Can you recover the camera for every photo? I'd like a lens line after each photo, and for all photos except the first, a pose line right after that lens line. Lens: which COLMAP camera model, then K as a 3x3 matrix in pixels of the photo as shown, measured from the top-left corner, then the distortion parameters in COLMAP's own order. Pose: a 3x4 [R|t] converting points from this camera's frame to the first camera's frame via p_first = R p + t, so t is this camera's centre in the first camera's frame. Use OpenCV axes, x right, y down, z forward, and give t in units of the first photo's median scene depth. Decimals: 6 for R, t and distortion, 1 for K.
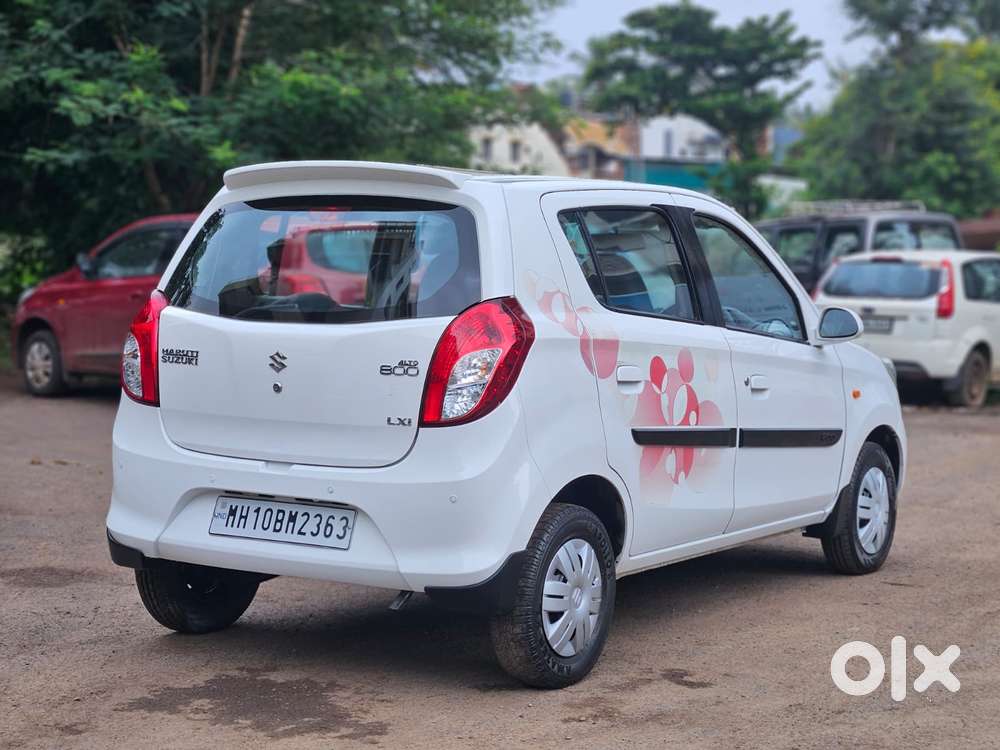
lens RADIAL K [[1920.7, 0, 502.1], [0, 1920.7, 378.0], [0, 0, 1]] dist [0.057995, 0.000000]
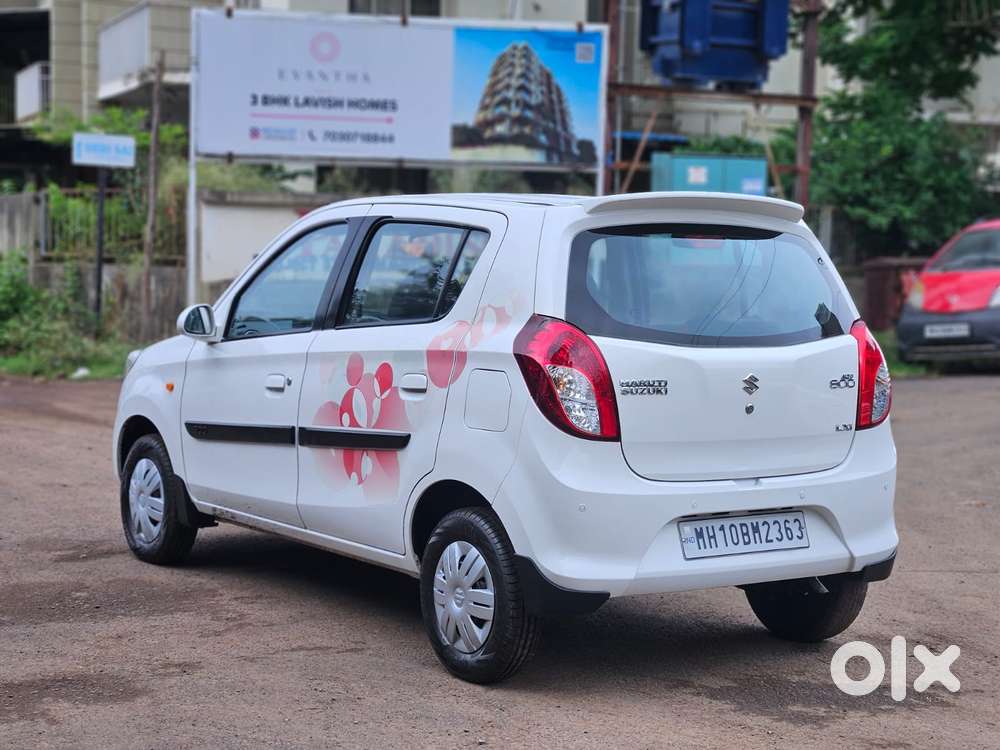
lens RADIAL K [[1920.7, 0, 492.4], [0, 1920.7, 381.4], [0, 0, 1]] dist [0.057995, 0.000000]
pose [[0.398008, -0.073508, 0.914432, -1.139419], [0.041434, 0.997208, 0.062128, -0.081877], [-0.916446, 0.013161, 0.399943, 0.701458]]
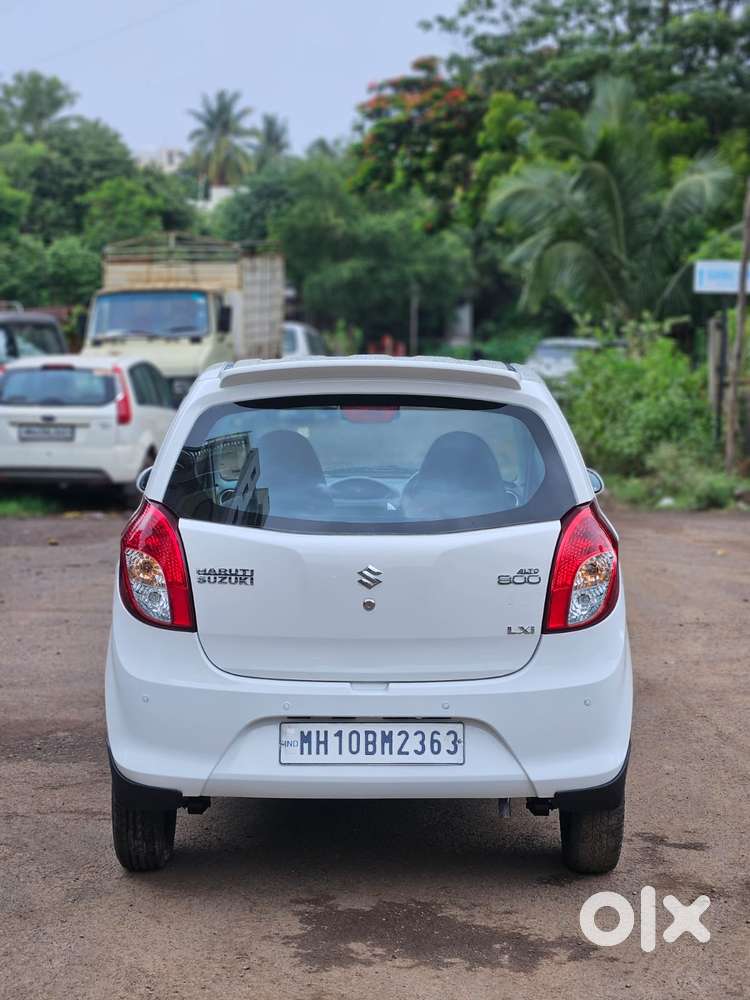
lens RADIAL K [[1920.7, 0, 379.3], [0, 1920.7, 494.4], [0, 0, 1]] dist [0.057995, 0.000000]
pose [[0.850244, -0.059386, 0.523028, -0.604063], [0.045939, 0.998196, 0.038659, -0.085347], [-0.524380, -0.008843, 0.851438, 0.186354]]
